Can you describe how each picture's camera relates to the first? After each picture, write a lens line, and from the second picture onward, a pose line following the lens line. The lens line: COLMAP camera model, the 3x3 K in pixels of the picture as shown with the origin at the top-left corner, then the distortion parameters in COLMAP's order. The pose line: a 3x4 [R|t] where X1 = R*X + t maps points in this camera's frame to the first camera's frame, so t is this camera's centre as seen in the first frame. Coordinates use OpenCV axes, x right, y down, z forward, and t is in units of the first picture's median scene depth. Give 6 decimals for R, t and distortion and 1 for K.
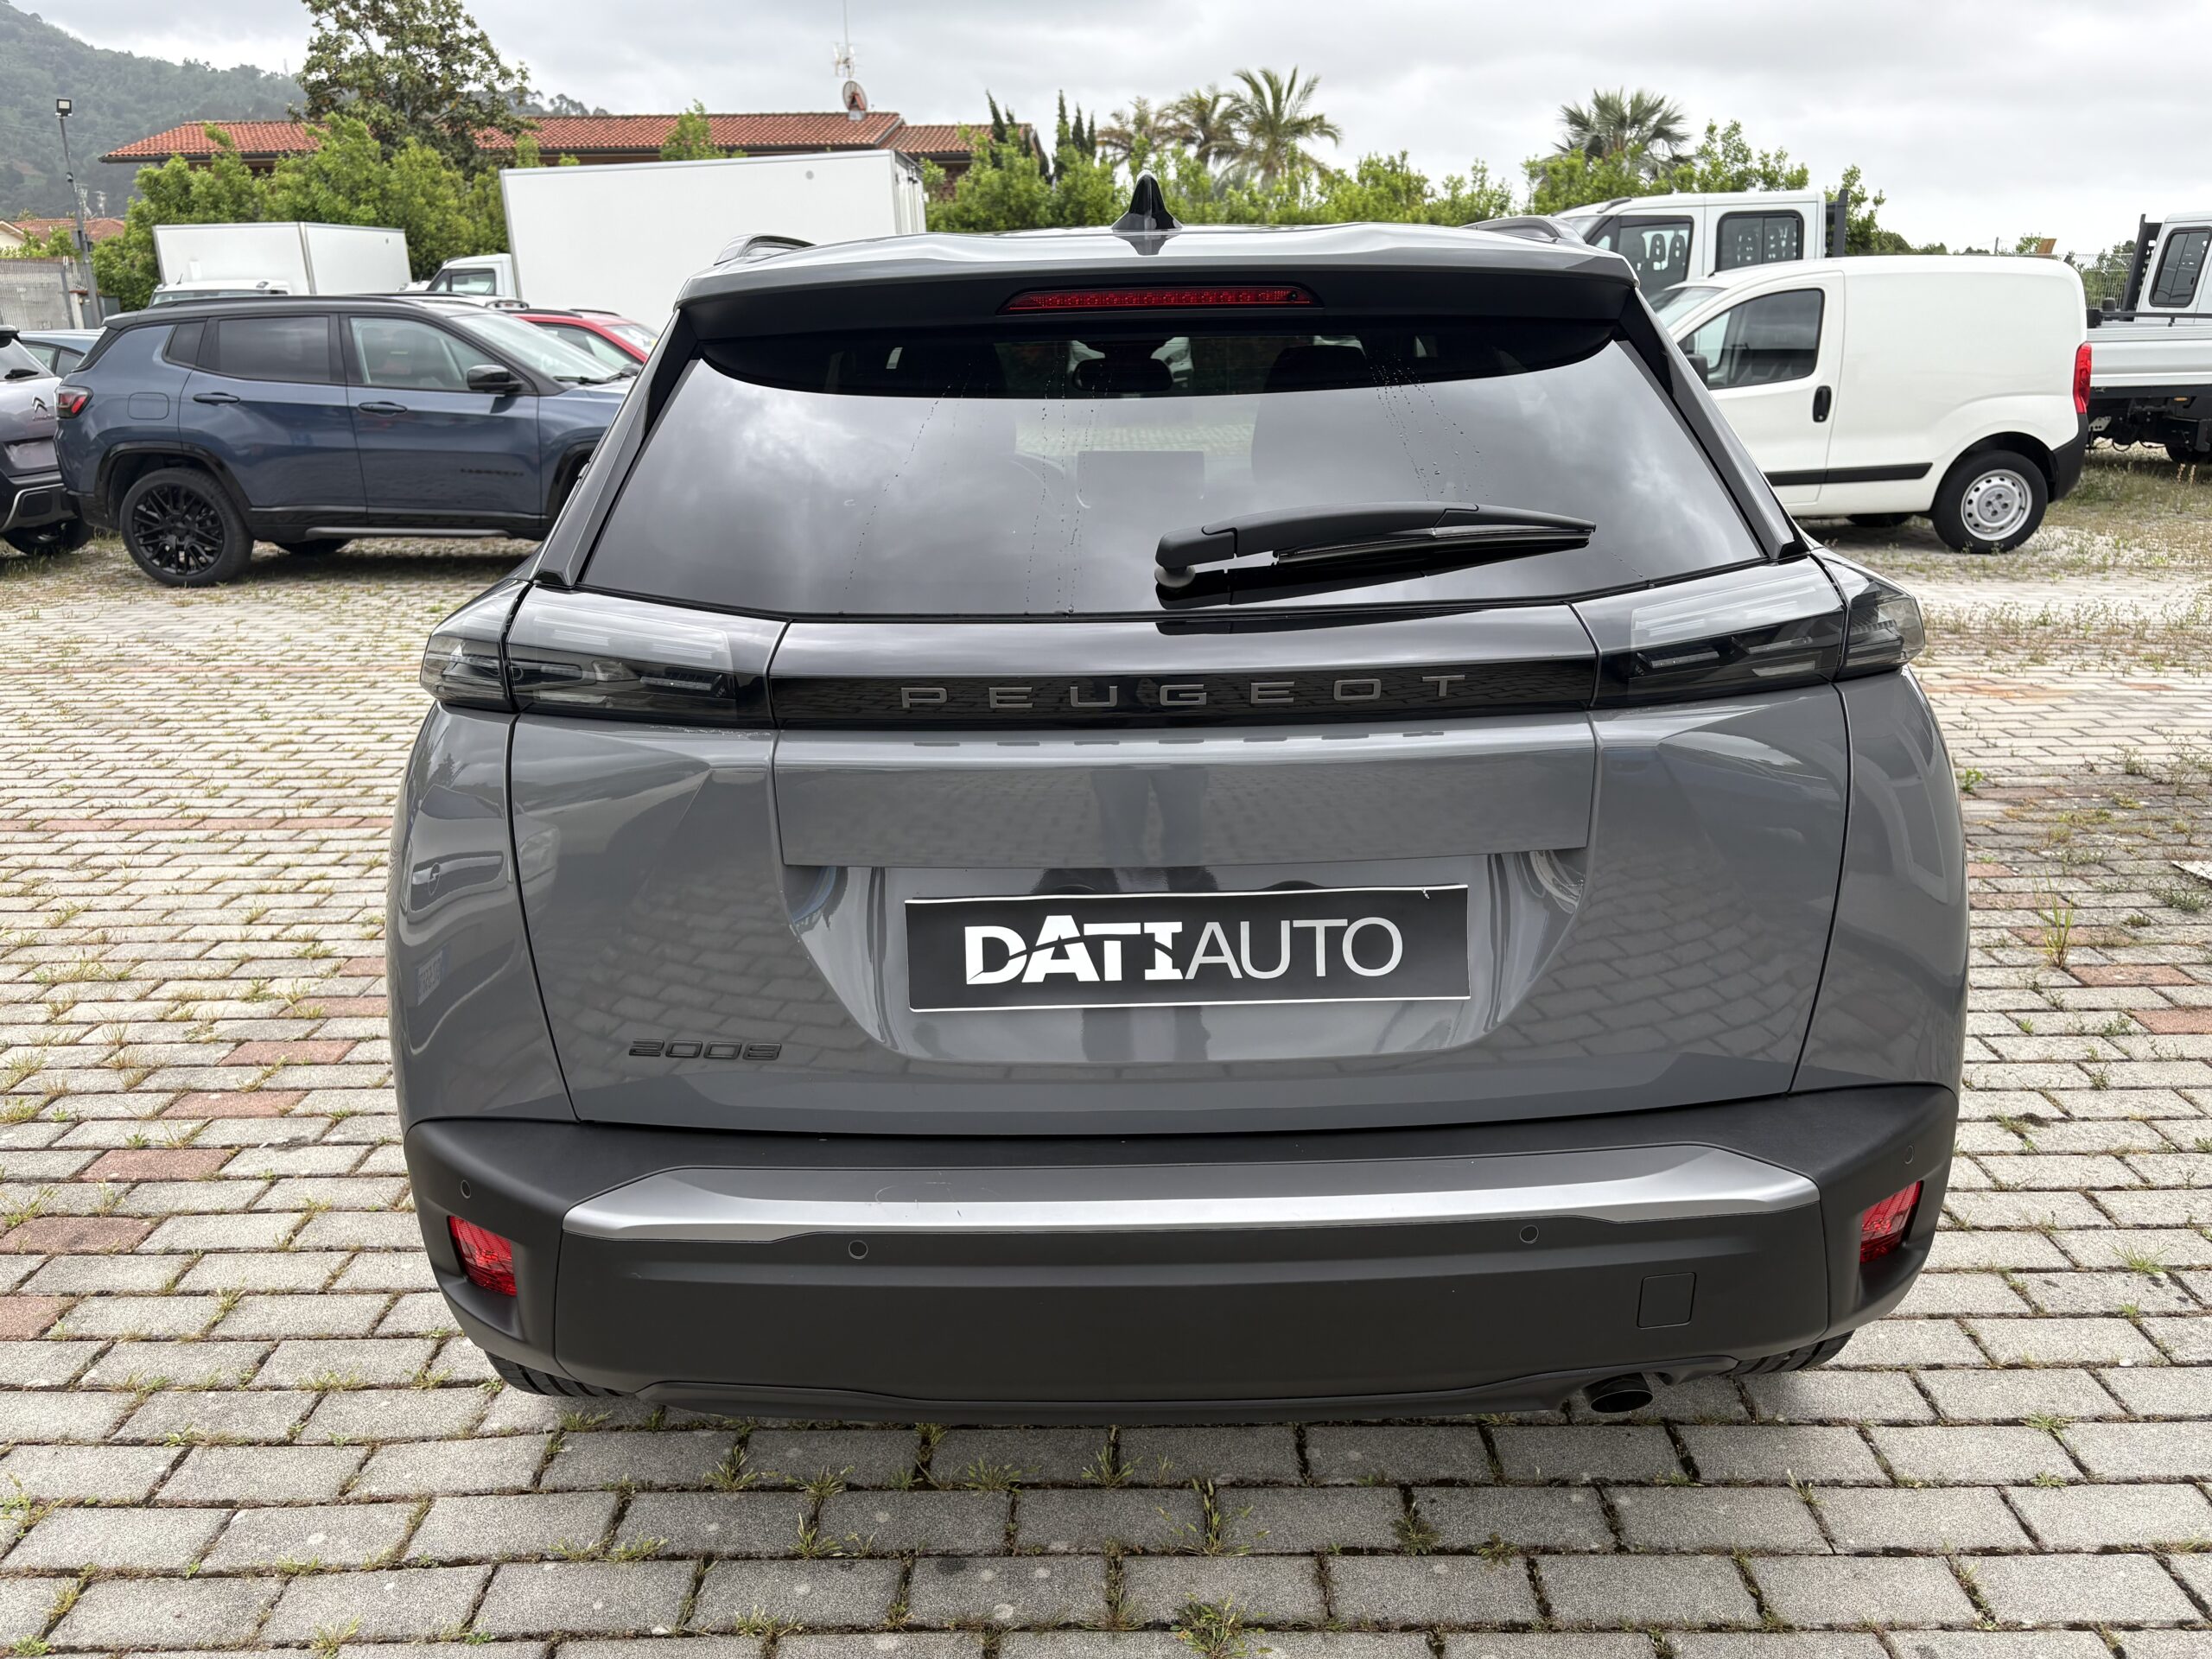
lens RADIAL K [[1664.8, 0, 1106.1], [0, 1664.8, 823.1], [0, 0, 1]] dist [0.072521, -0.080381]
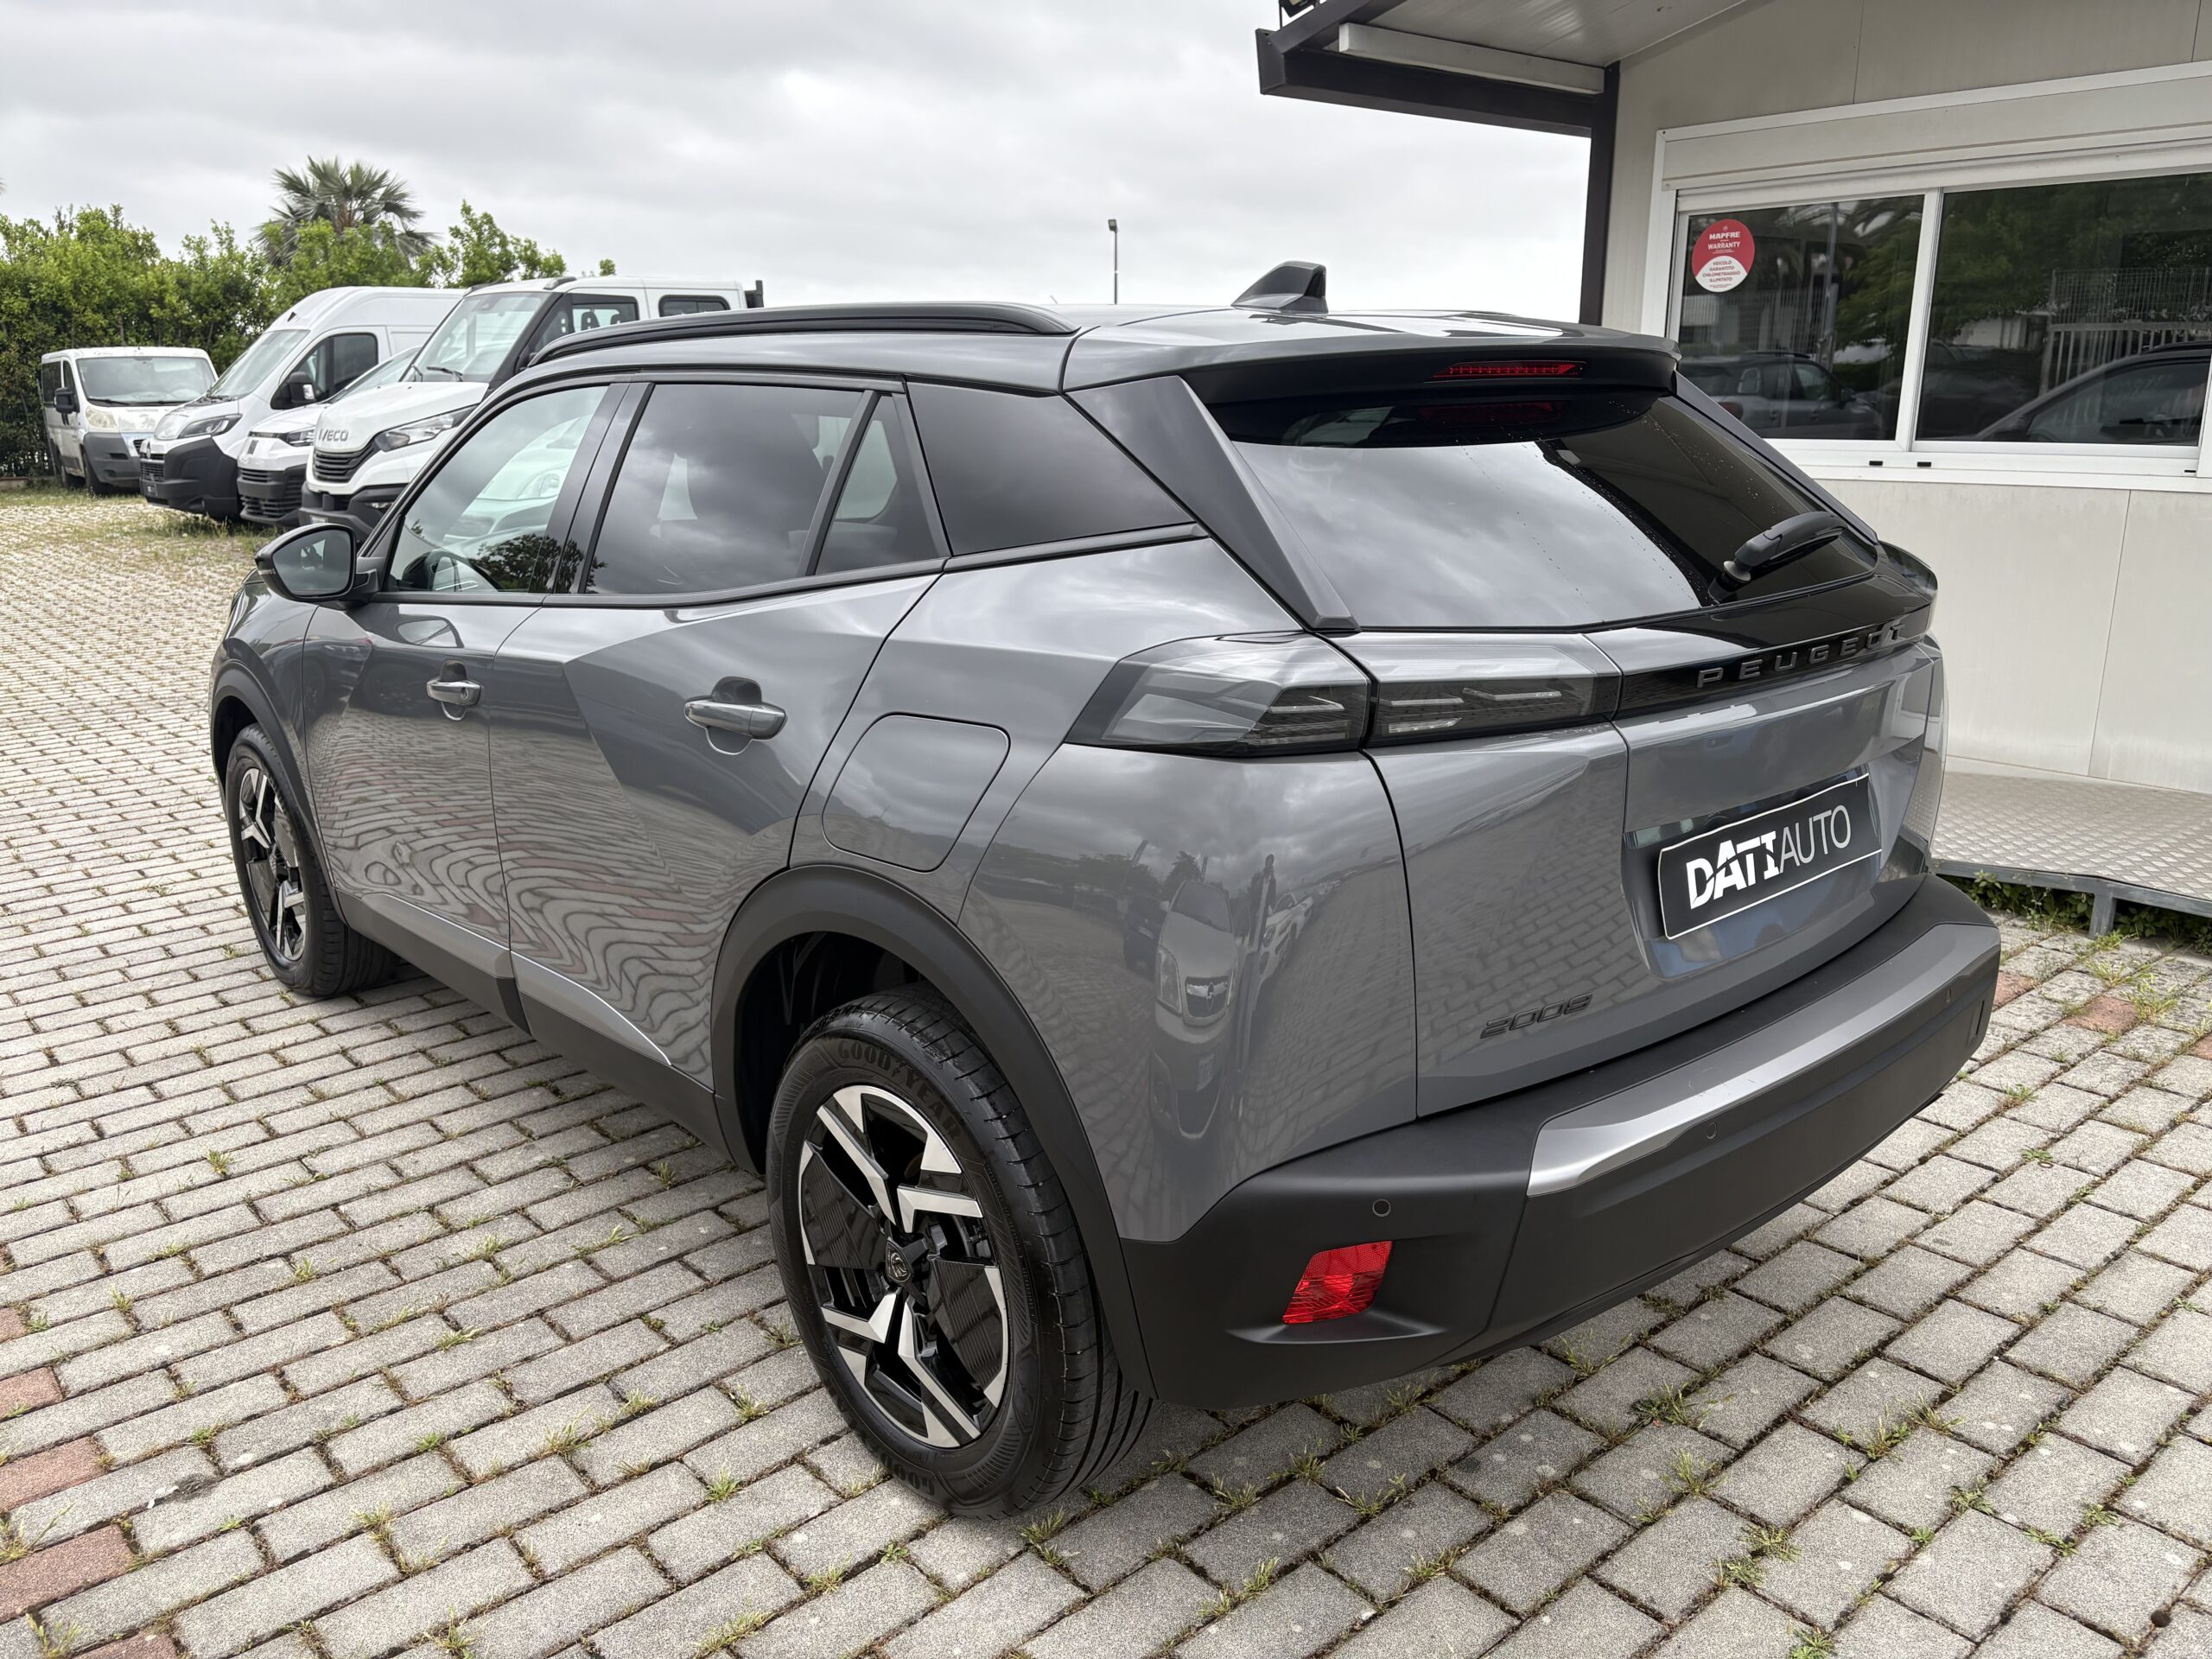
lens RADIAL K [[1664.8, 0, 1106.1], [0, 1664.8, 823.1], [0, 0, 1]] dist [0.072521, -0.080381]
pose [[0.753490, -0.160121, 0.637663, -0.839566], [0.186483, 0.982107, 0.026256, -0.056753], [-0.630458, 0.099130, 0.769868, 0.208117]]
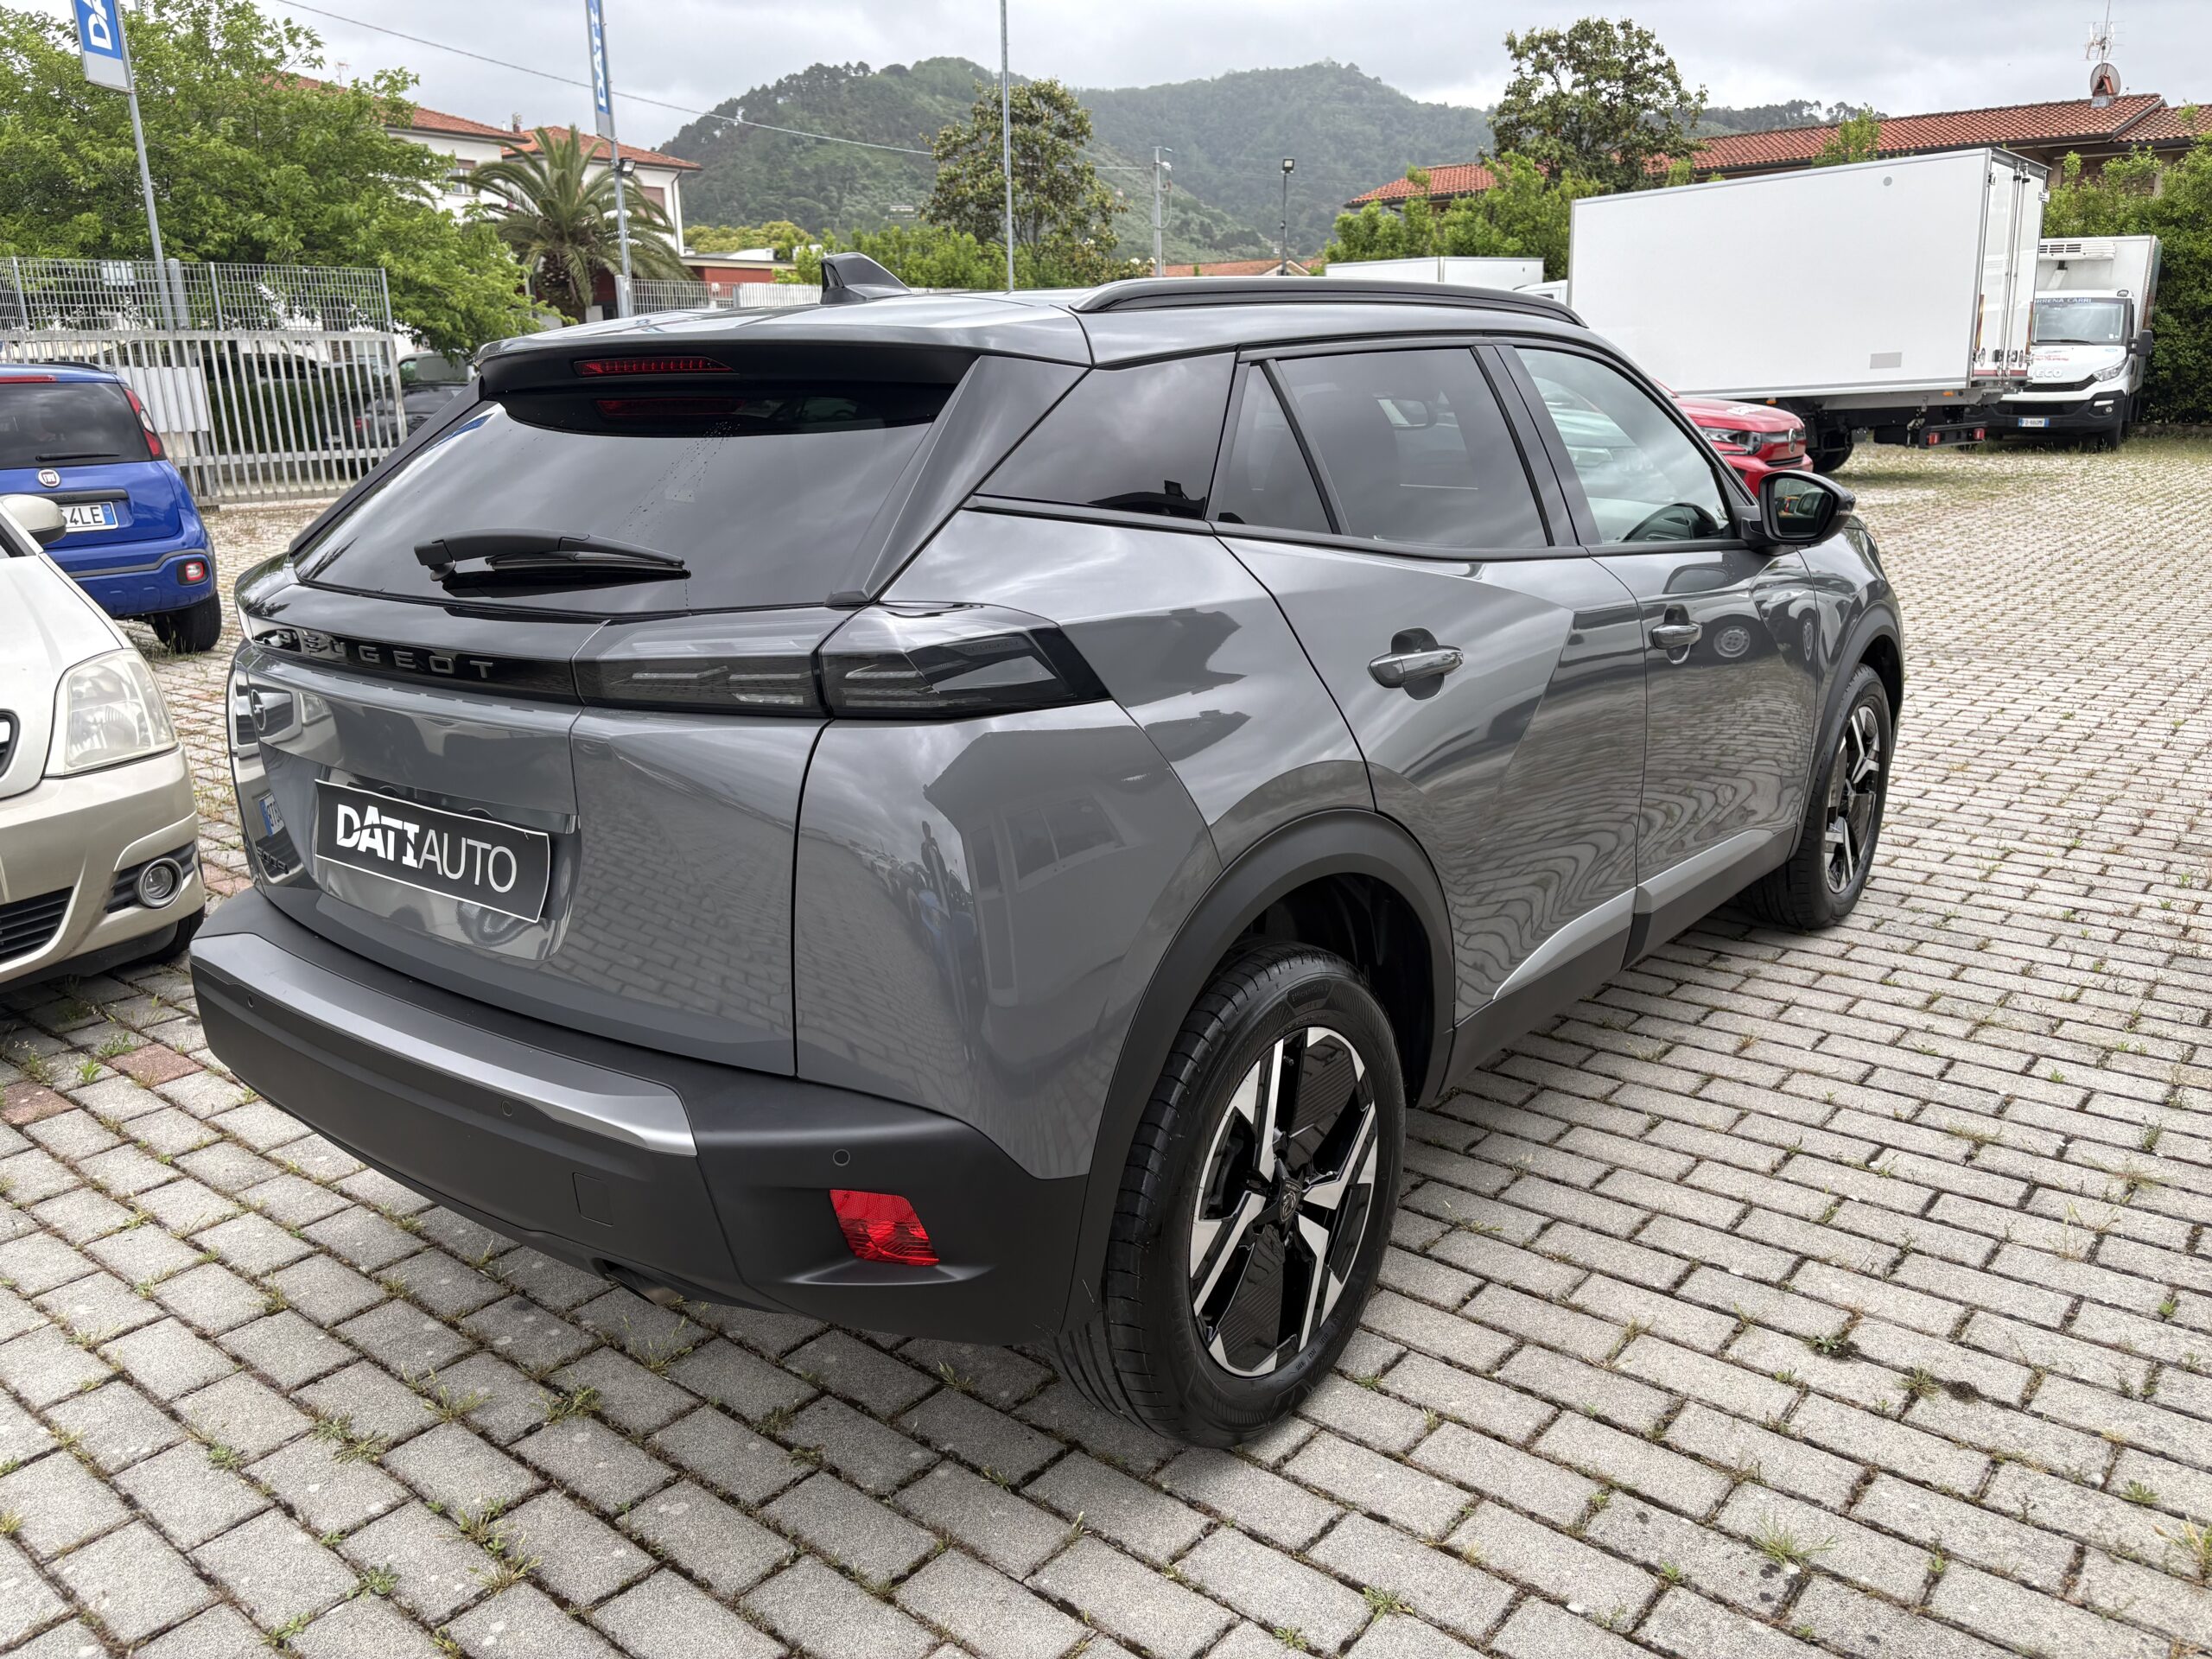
lens RADIAL K [[1679.0, 0, 1106.0], [0, 1679.0, 829.5], [0, 0, 1]] dist [0.047610, -0.052100]
pose [[0.780246, 0.166555, -0.602890, 0.911017], [-0.170712, 0.984005, 0.050911, -0.071811], [0.601726, 0.063197, 0.796199, 0.164040]]
